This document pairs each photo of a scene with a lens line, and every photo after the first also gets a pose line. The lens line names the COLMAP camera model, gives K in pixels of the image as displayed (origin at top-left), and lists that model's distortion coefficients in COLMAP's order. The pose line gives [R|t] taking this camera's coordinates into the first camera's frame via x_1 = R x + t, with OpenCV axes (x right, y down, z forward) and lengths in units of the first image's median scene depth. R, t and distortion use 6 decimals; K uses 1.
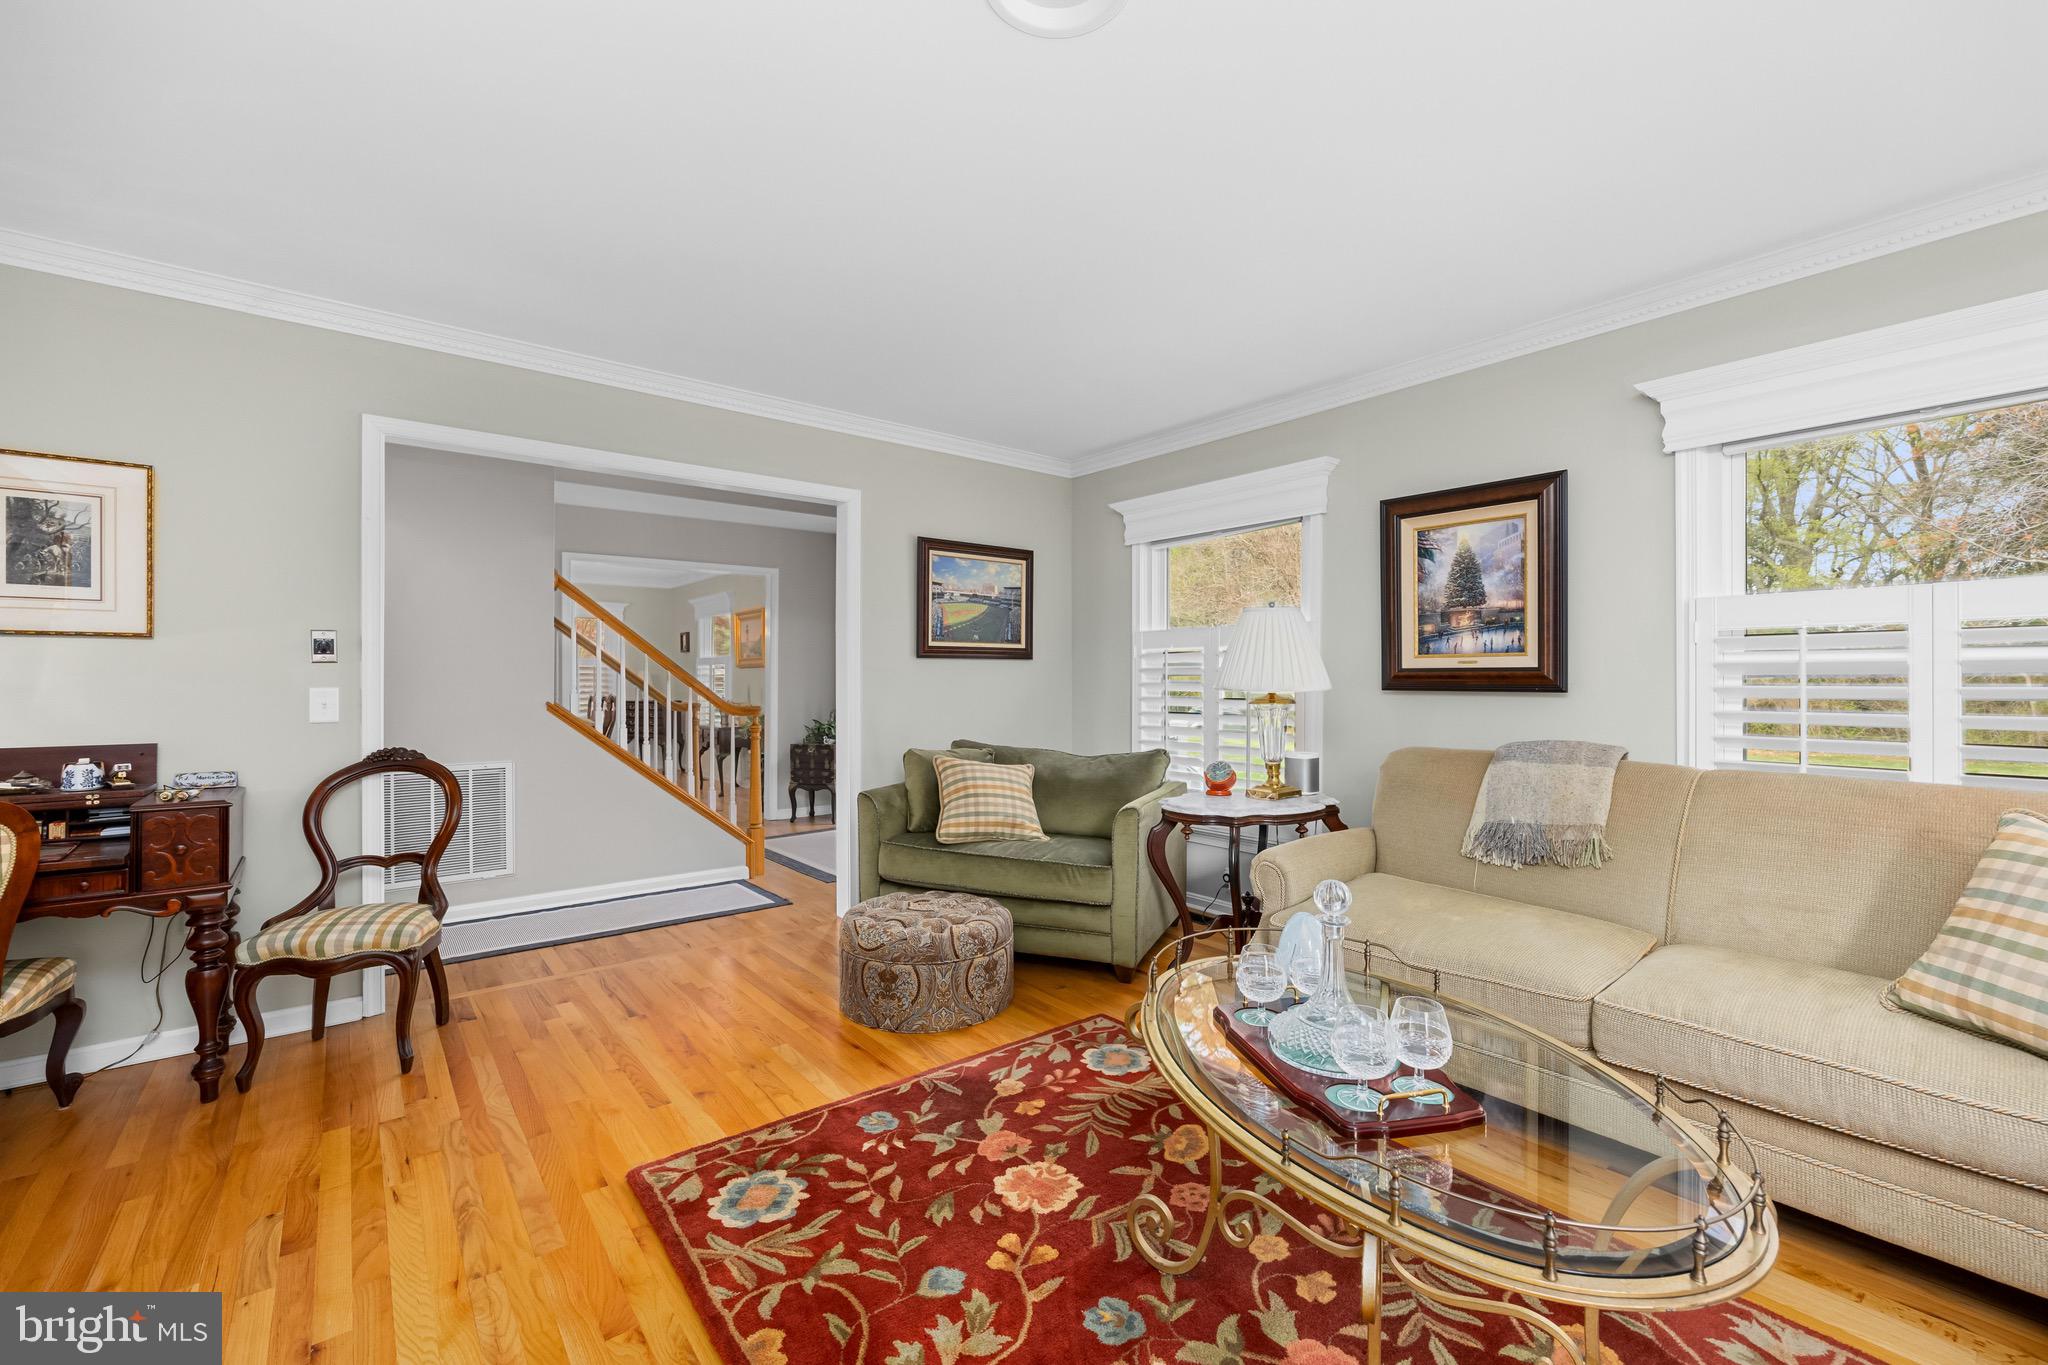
lens RADIAL K [[826.7, 0, 1023.7], [0, 826.7, 686.6], [0, 0, 1]] dist [0.001061, -0.000698]
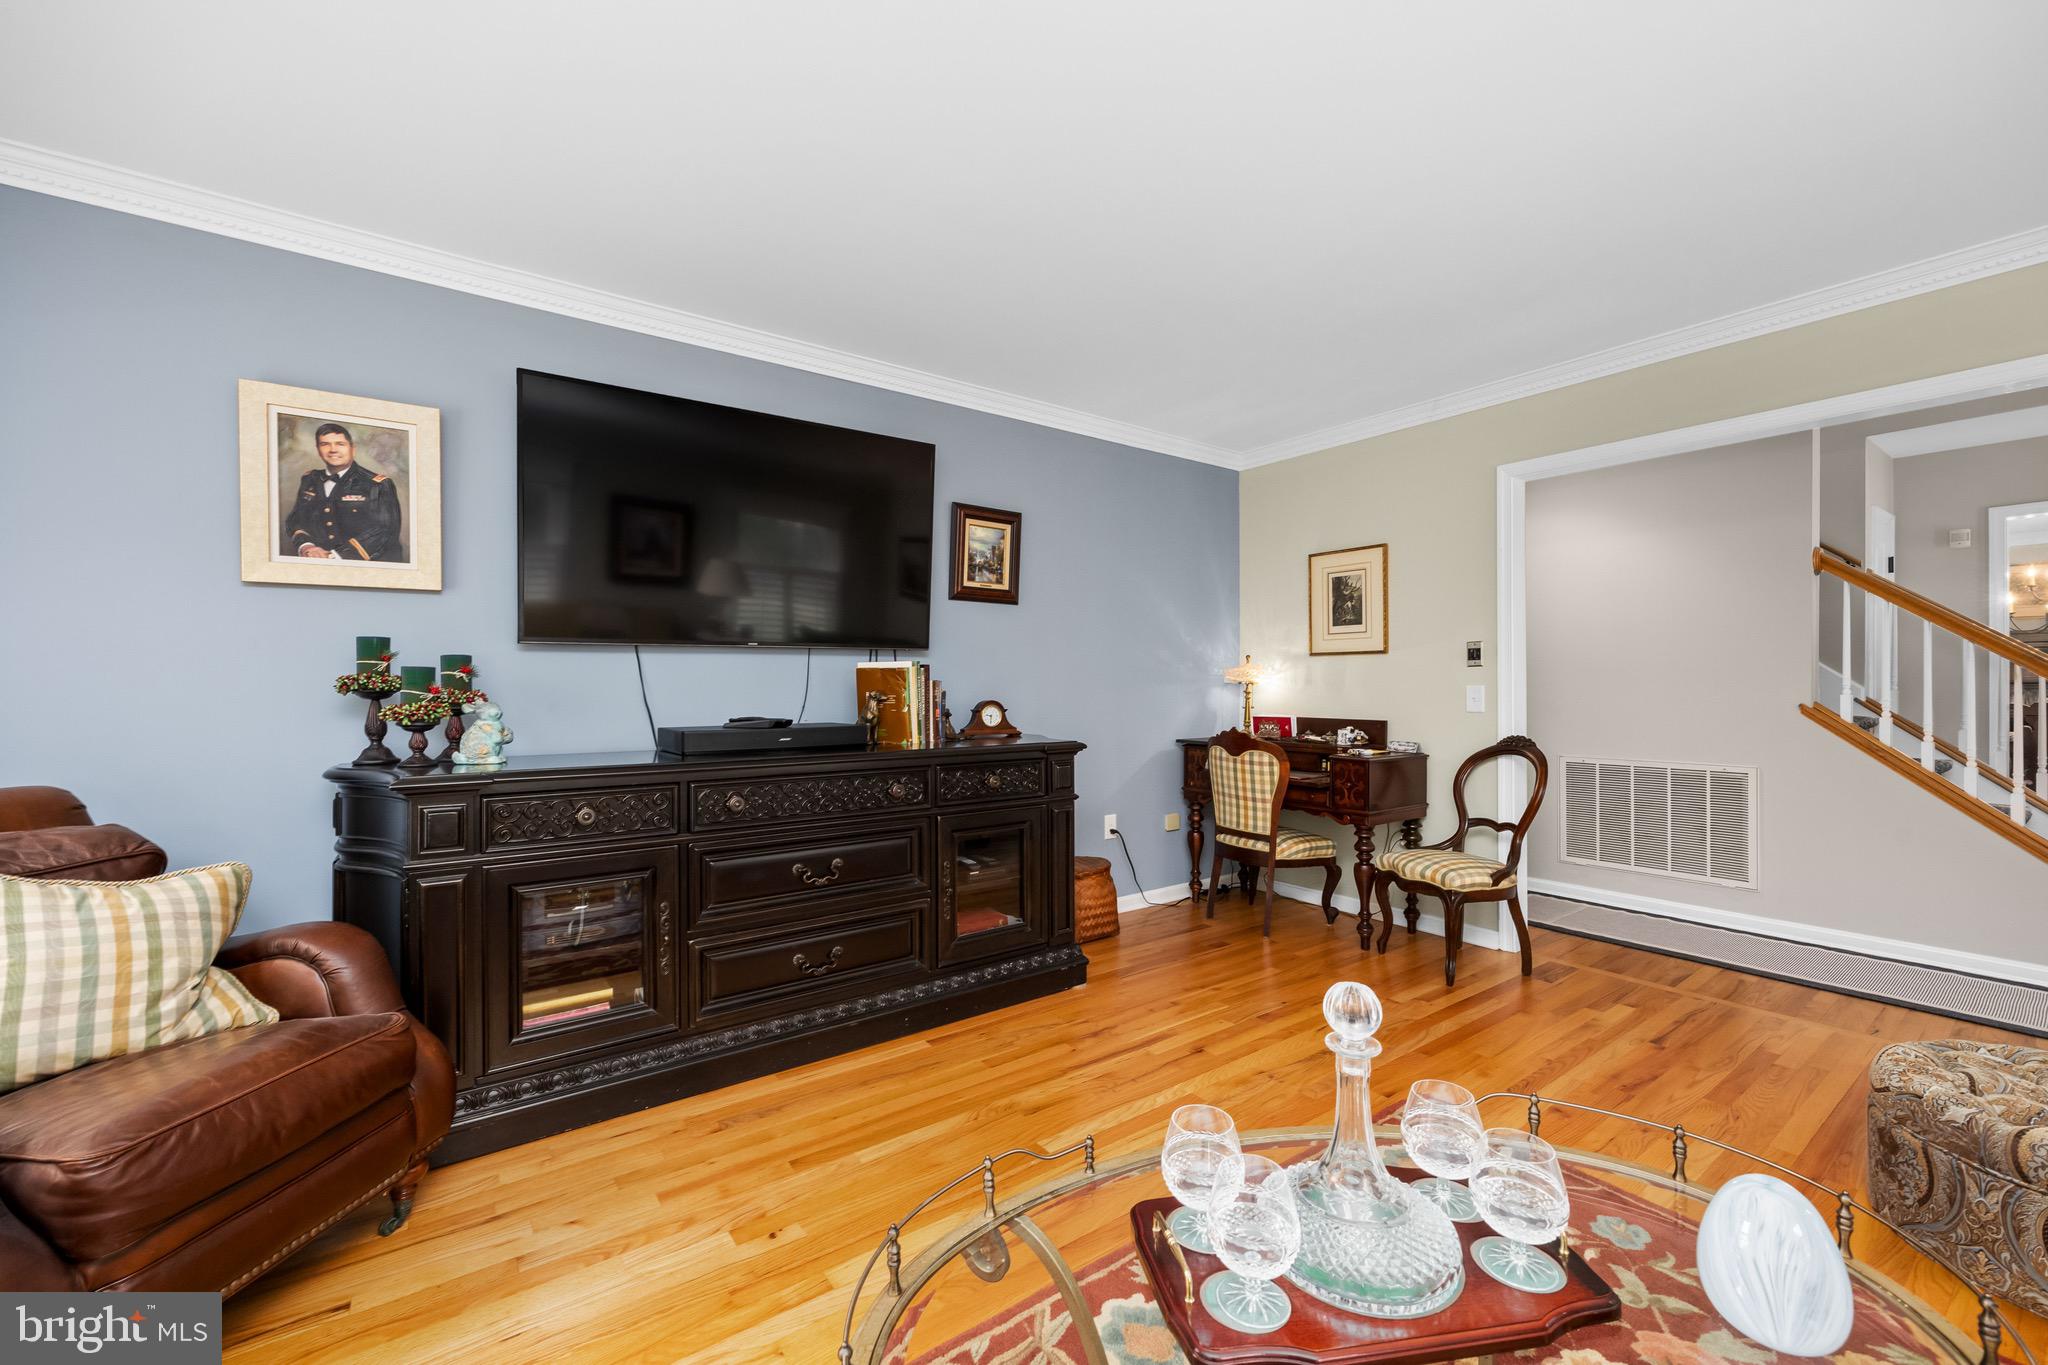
lens RADIAL K [[826.7, 0, 1023.7], [0, 826.7, 686.6], [0, 0, 1]] dist [0.001061, -0.000698]
pose [[-0.051662, 0.006010, -0.998647, 0.511646], [-0.000700, 0.999981, 0.006055, -0.004200], [0.998664, 0.001012, -0.051656, 0.366084]]
